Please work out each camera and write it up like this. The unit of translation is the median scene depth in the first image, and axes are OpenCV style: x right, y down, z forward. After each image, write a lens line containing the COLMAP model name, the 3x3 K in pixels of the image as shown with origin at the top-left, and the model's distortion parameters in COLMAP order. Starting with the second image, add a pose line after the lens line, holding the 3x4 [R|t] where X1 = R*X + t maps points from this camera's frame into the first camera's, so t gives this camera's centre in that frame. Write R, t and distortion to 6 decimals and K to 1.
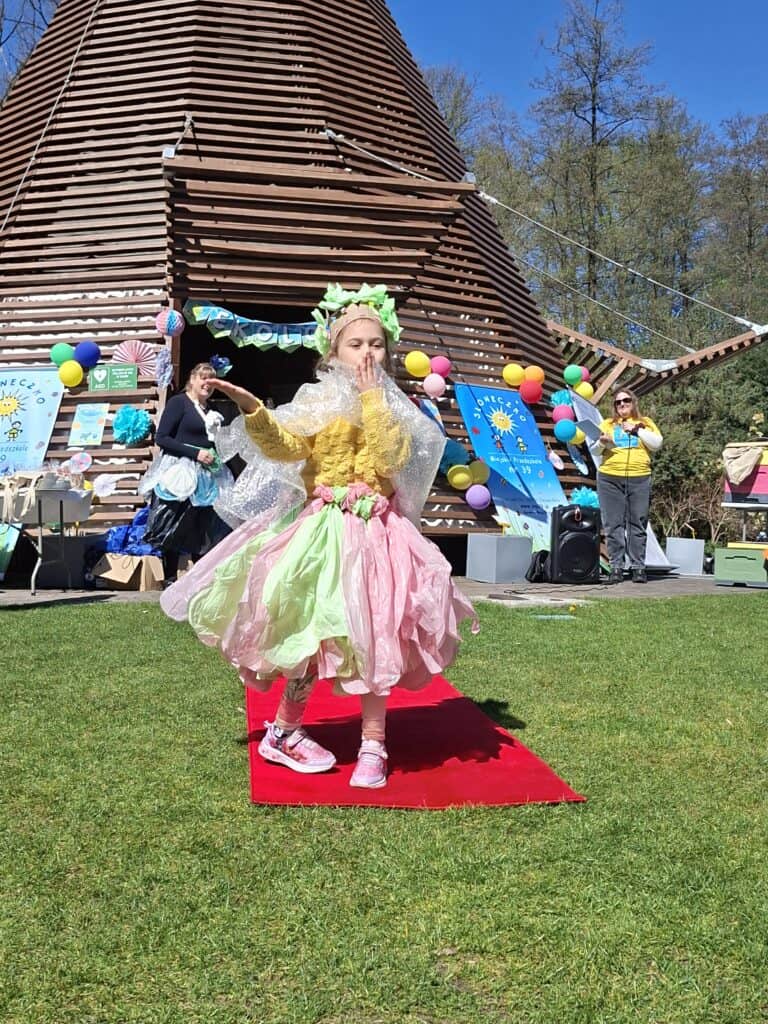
lens RADIAL K [[1131.4, 0, 377.2], [0, 1131.4, 518.9], [0, 0, 1]] dist [0.177695, -0.288052]
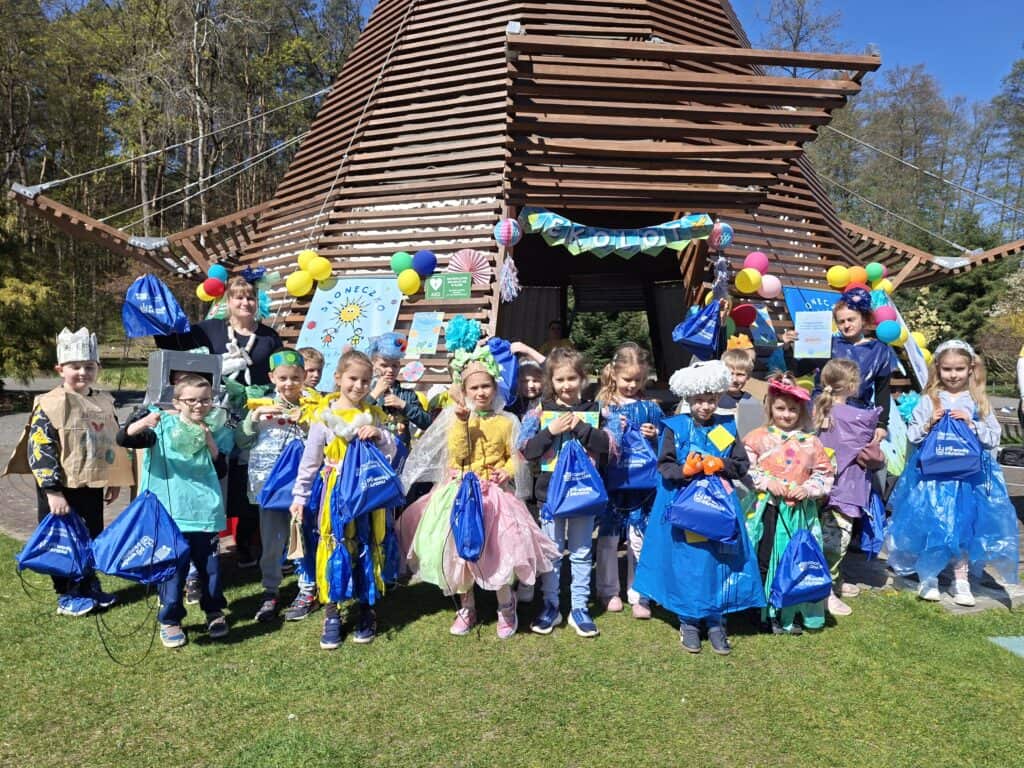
lens RADIAL K [[706.8, 0, 516.4], [0, 706.8, 399.8], [0, 0, 1]] dist [0.130509, -0.175278]
pose [[0.990630, 0.024100, -0.134427, -0.079308], [-0.013911, 0.996993, 0.076229, -0.068811], [0.135860, -0.073644, 0.987987, 0.358568]]
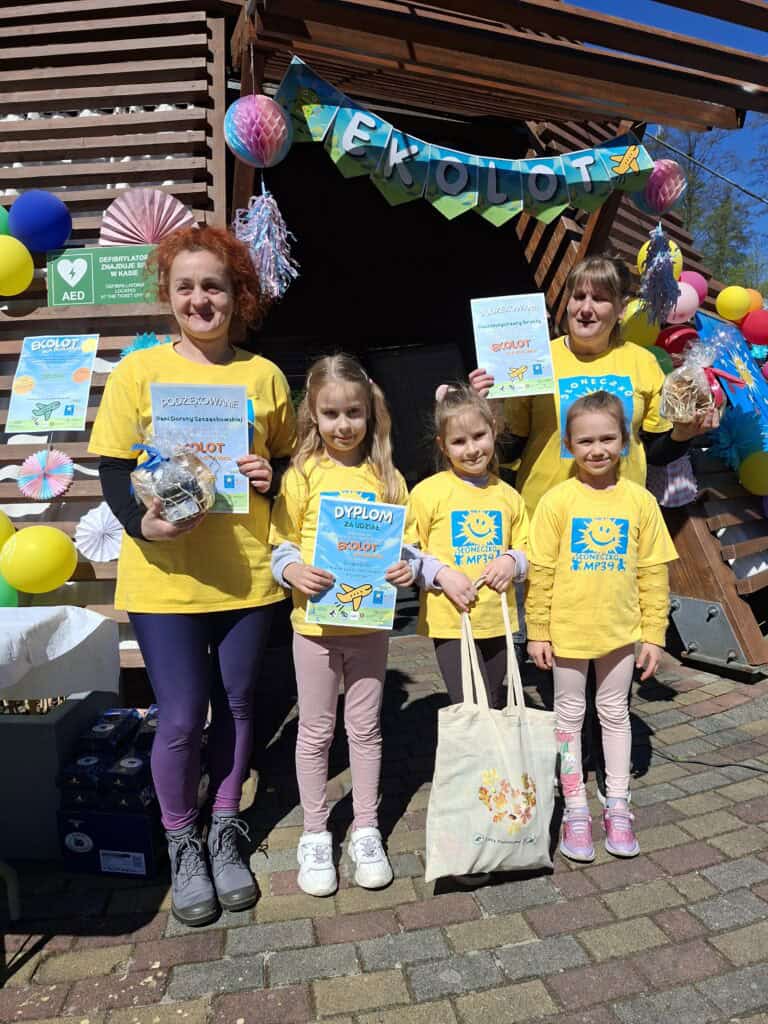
lens RADIAL K [[700.8, 0, 385.5], [0, 700.8, 522.8], [0, 0, 1]] dist [0.079473, -0.085940]
pose [[0.986770, -0.037108, 0.157820, -0.163157], [0.018442, 0.992826, 0.118133, -0.056249], [-0.161072, -0.113660, 0.980376, 0.671830]]
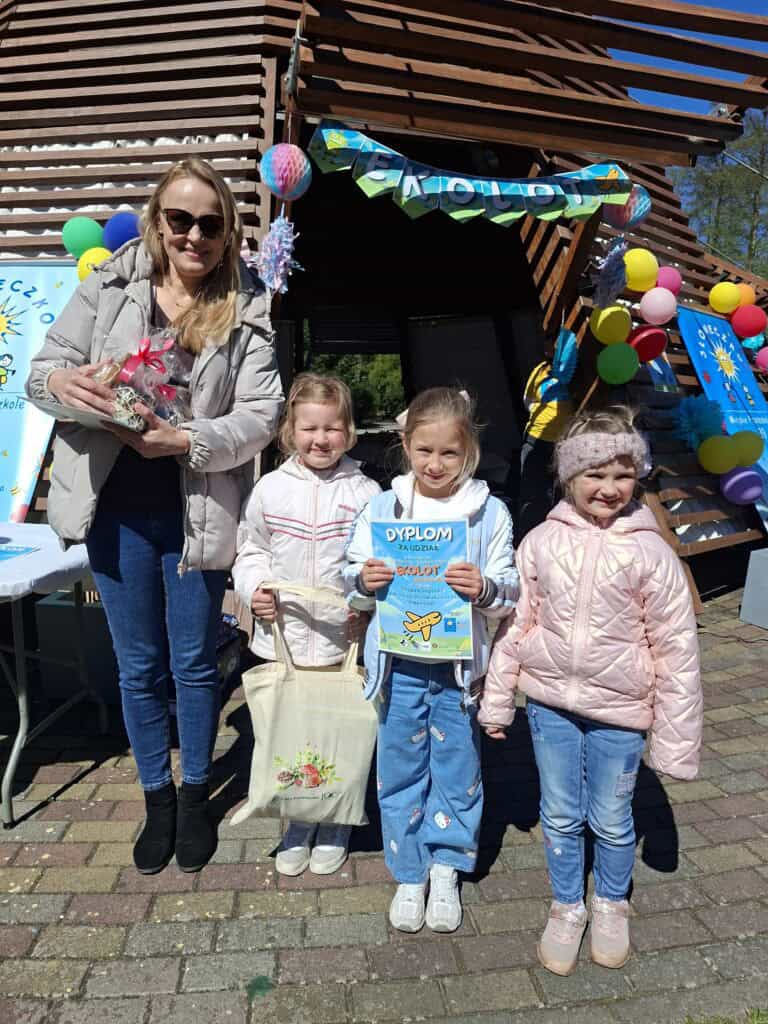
lens RADIAL K [[703.5, 0, 367.7], [0, 703.5, 507.2], [0, 0, 1]] dist [0.065009, -0.056769]
pose [[0.997392, 0.006585, 0.071874, -0.152207], [-0.017833, 0.987436, 0.157008, -0.066384], [-0.069937, -0.157880, 0.984979, 0.598789]]
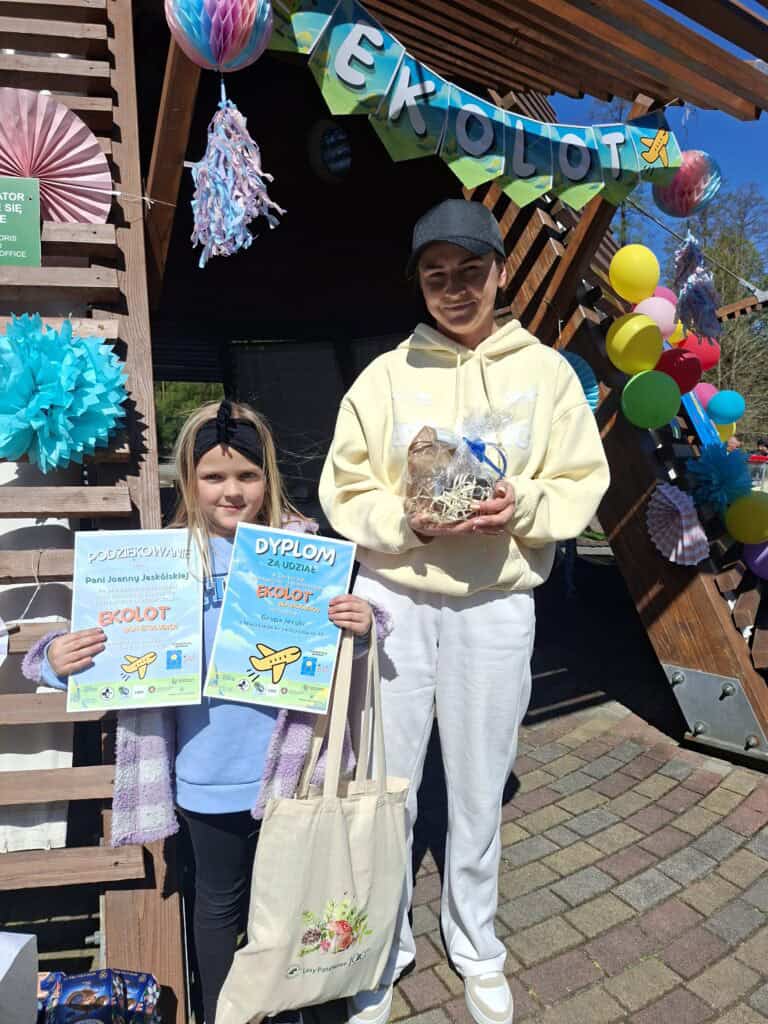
lens RADIAL K [[715.2, 0, 374.4], [0, 715.2, 513.0], [0, 0, 1]] dist [0.005375, 0.004225]
pose [[0.928496, -0.024857, 0.370510, -0.192884], [-0.017032, 0.993856, 0.109360, -0.069959], [-0.370952, -0.107851, 0.922368, 0.760340]]
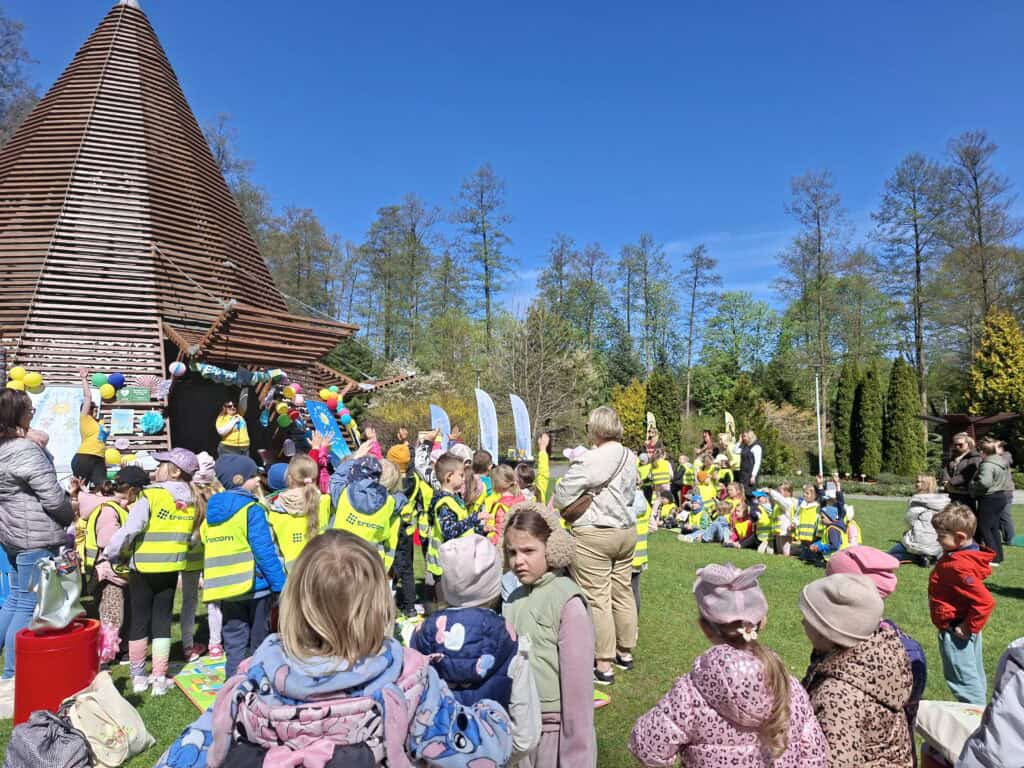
lens RADIAL K [[703.5, 0, 521.7], [0, 703.5, 399.1], [0, 0, 1]] dist [0.065009, -0.056769]
pose [[0.784087, 0.040643, 0.619319, -0.431718], [-0.012955, 0.998708, -0.049138, -0.067376], [-0.620515, 0.030506, 0.783601, -0.244916]]
